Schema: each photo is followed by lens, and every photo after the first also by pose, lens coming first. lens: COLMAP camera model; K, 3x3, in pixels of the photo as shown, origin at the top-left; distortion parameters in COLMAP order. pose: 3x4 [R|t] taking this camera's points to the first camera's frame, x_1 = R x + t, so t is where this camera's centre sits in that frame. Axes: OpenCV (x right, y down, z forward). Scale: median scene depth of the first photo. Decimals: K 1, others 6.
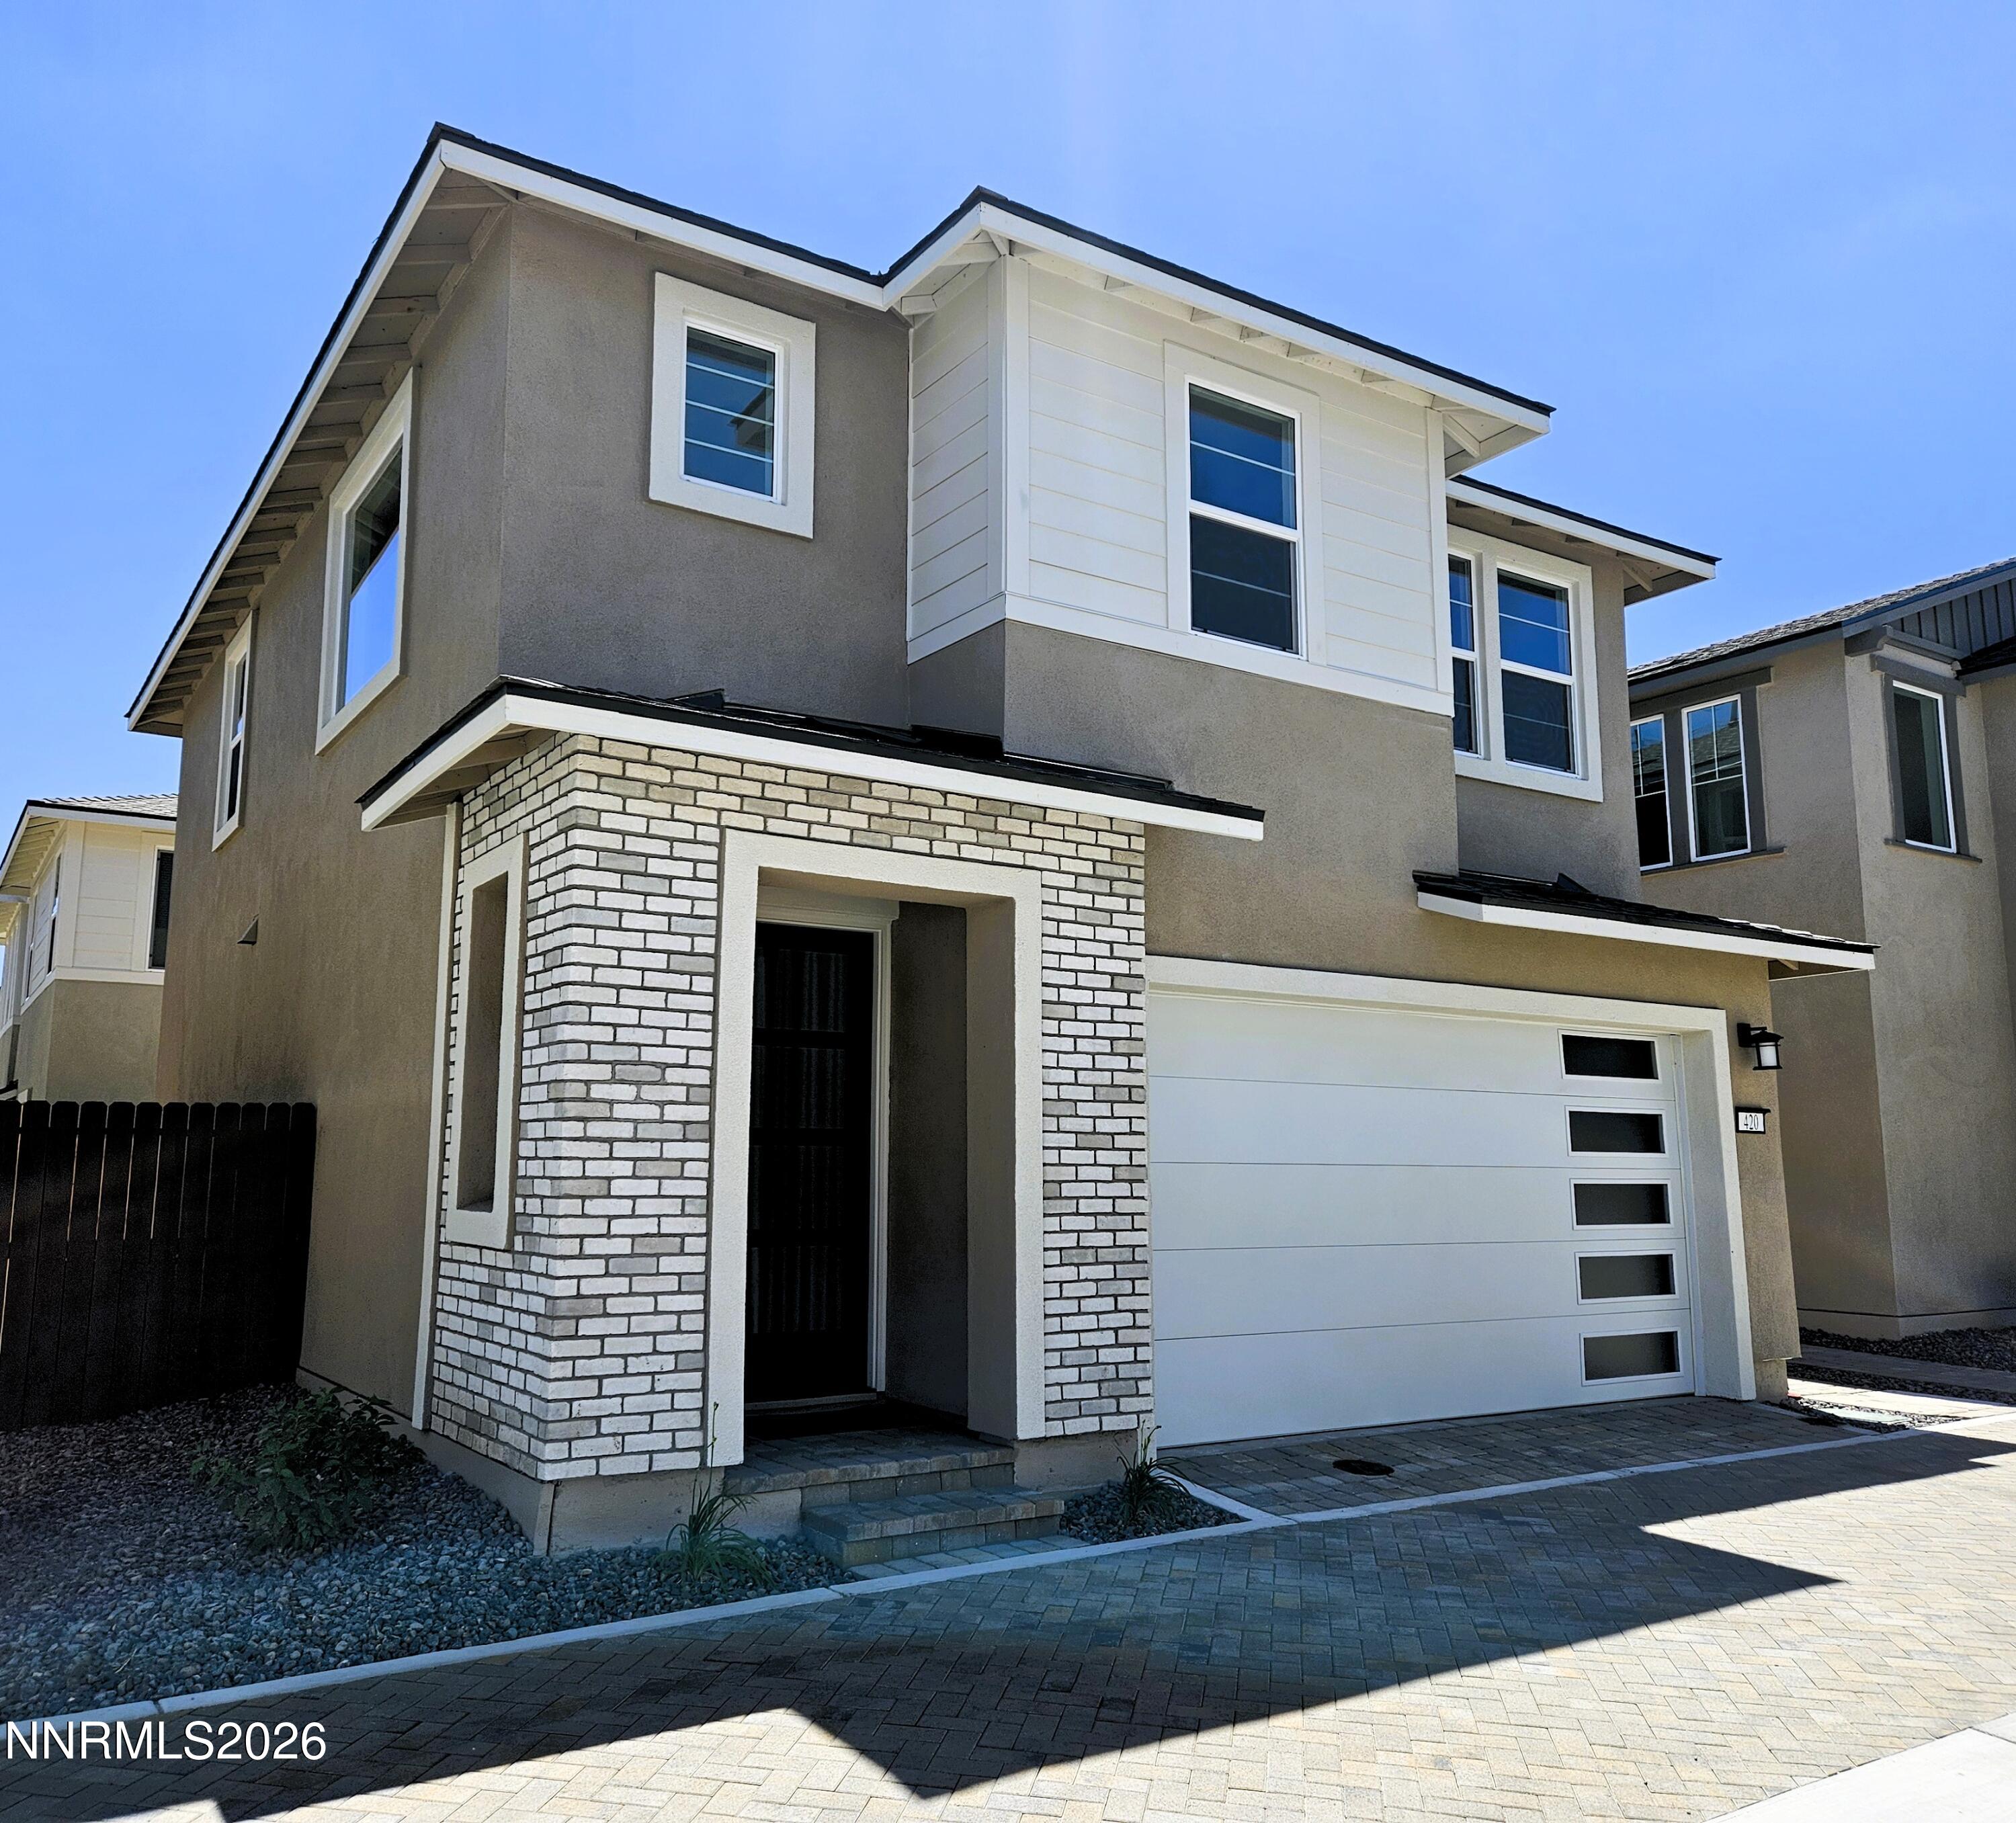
lens RADIAL K [[1649.9, 0, 1006.1], [0, 1649.9, 910.8], [0, 0, 1]] dist [0.049154, 0.001637]
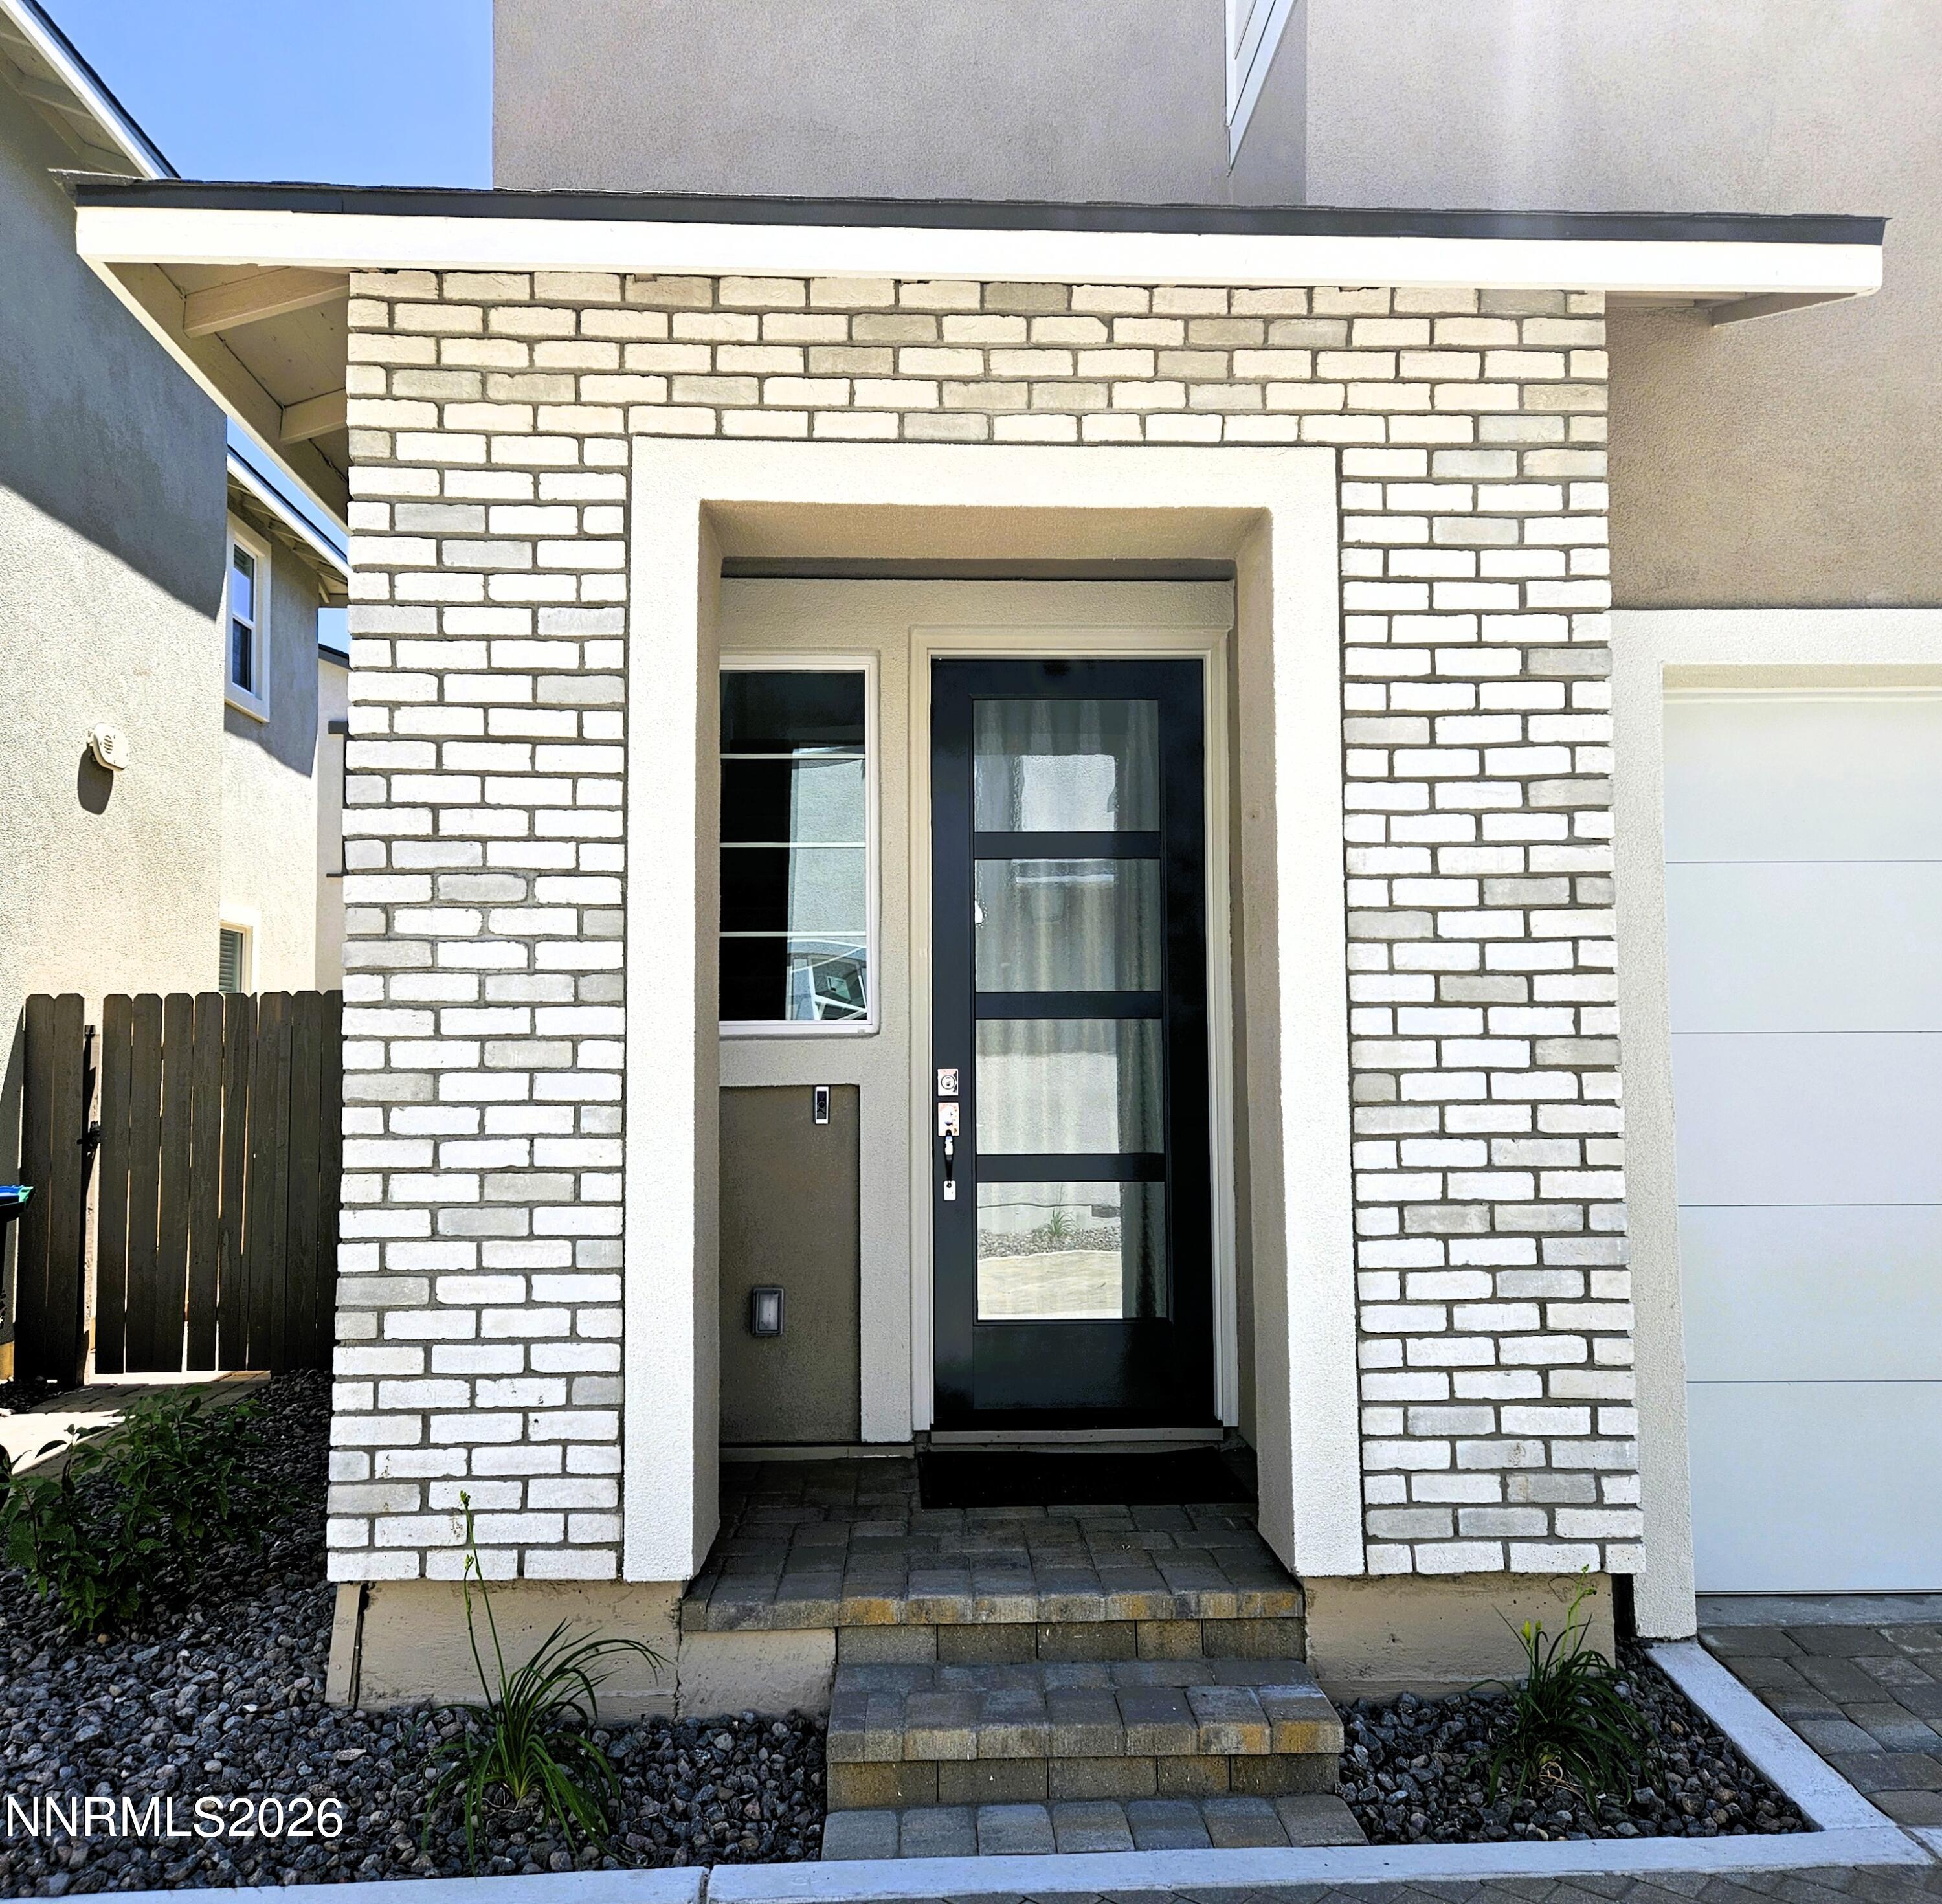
lens RADIAL K [[1719.4, 0, 963.8], [0, 1719.4, 960.0], [0, 0, 1]] dist [0.068271, -0.050431]
pose [[0.852490, -0.038243, -0.521343, 0.218600], [0.092025, 0.992724, 0.077658, 0.088622], [0.514580, -0.114179, 0.849806, 0.559259]]
